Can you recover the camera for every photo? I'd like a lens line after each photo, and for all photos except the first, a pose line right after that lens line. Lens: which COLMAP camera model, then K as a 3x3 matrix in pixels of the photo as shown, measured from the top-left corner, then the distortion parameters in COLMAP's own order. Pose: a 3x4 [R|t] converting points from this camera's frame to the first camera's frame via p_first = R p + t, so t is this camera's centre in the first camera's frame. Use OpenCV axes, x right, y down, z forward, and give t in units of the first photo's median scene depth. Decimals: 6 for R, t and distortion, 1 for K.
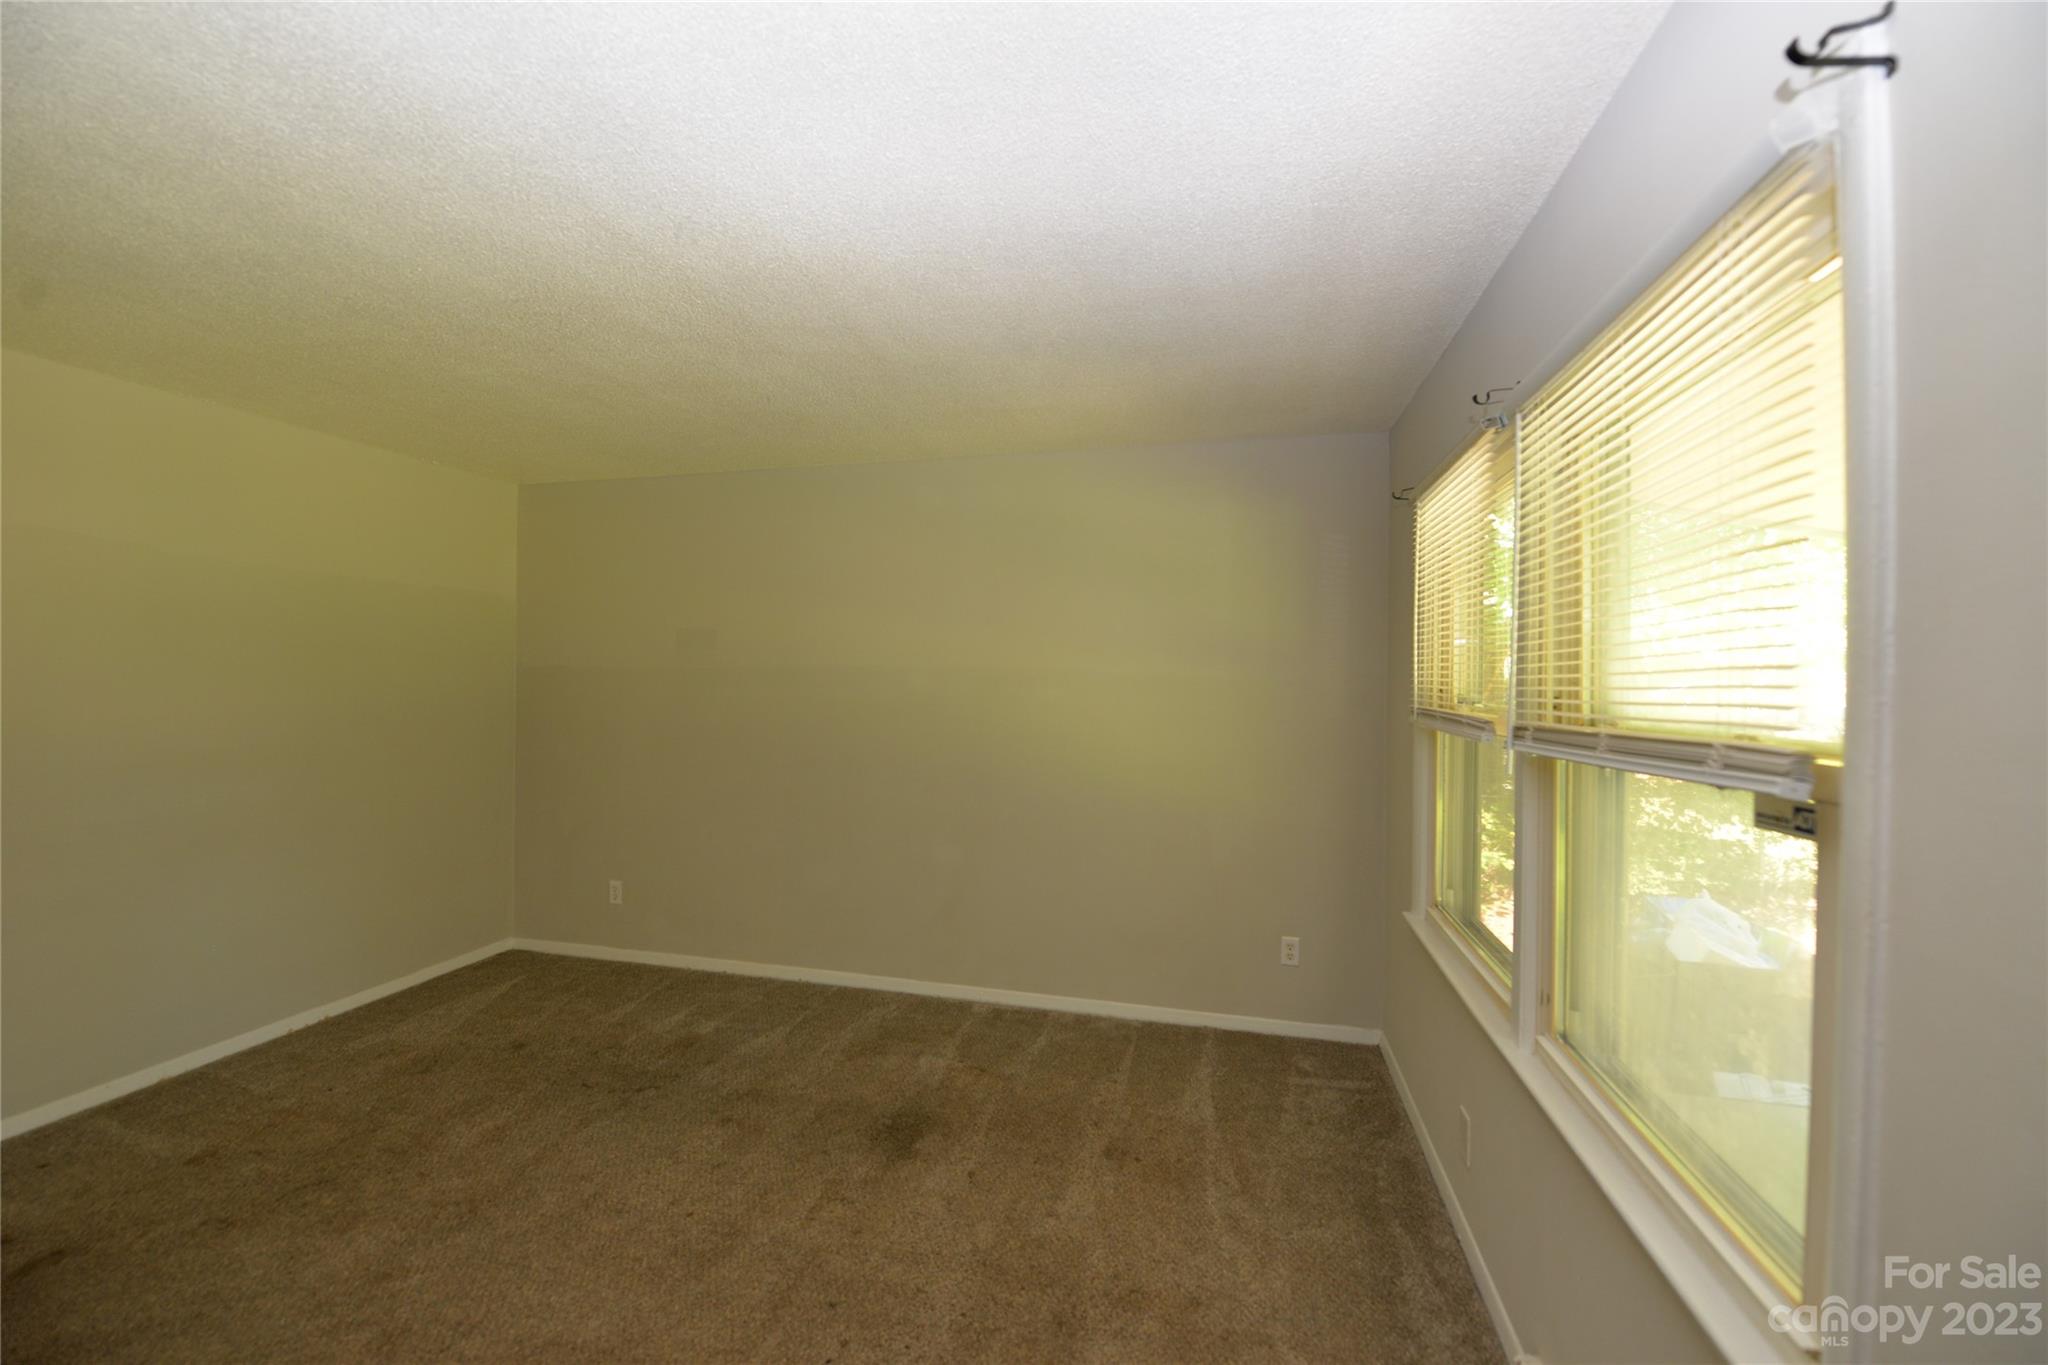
lens RADIAL K [[817.0, 0, 1027.4], [0, 817.0, 681.7], [0, 0, 1]] dist [-0.013459, -0.001326]
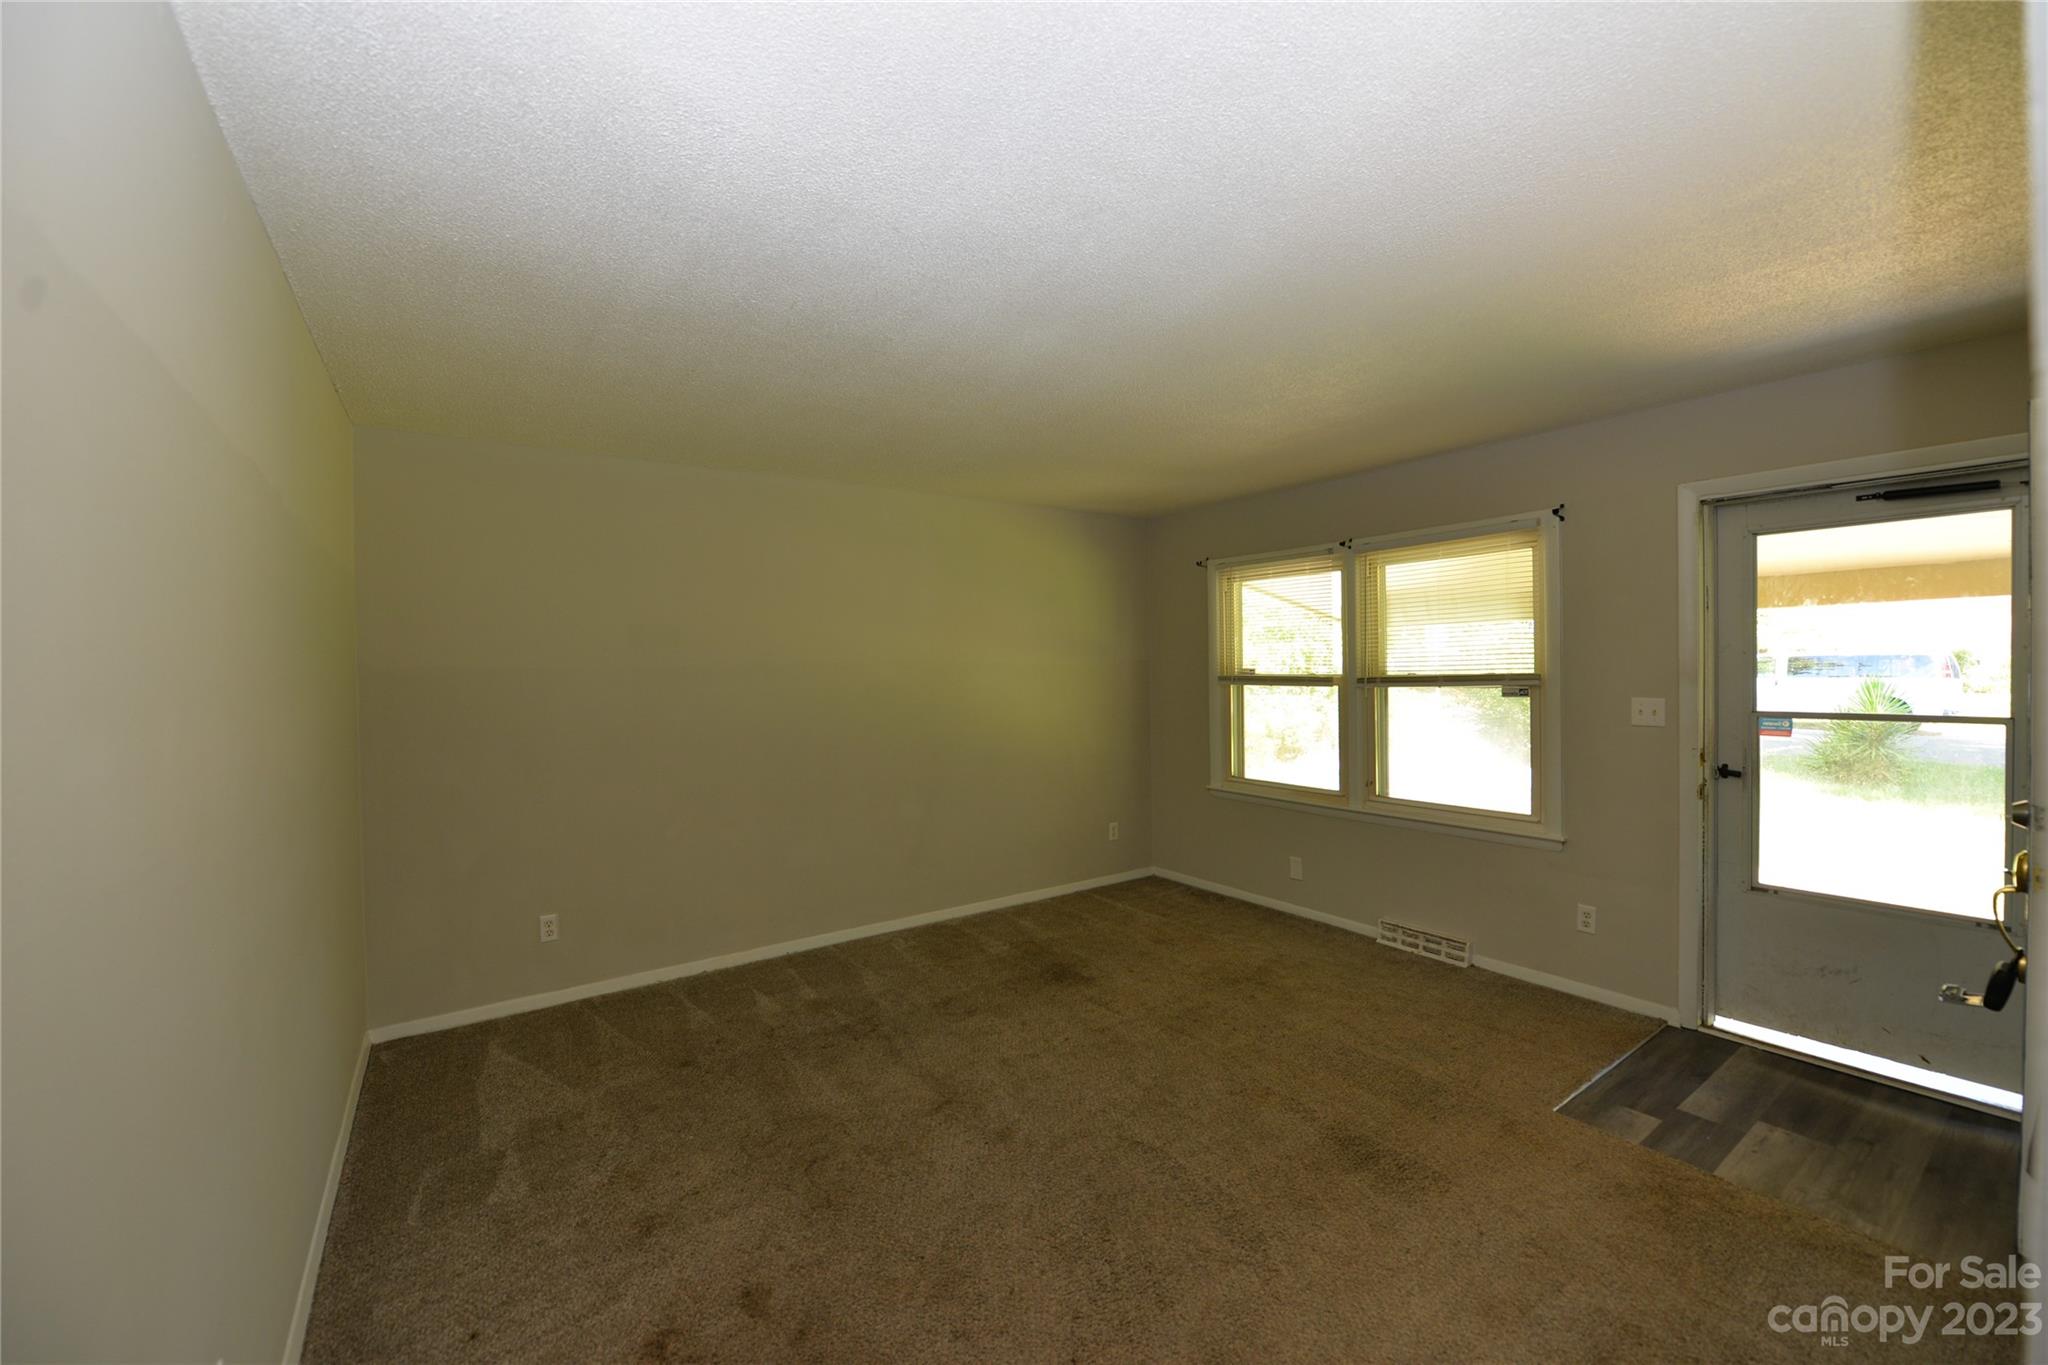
lens RADIAL K [[817.0, 0, 1031.3], [0, 817.0, 688.3], [0, 0, 1]] dist [-0.013459, -0.001326]
pose [[0.656003, -0.043560, 0.753501, -1.126387], [0.025901, 0.999044, 0.035205, -0.017139], [-0.754314, -0.003578, 0.656504, 0.066473]]
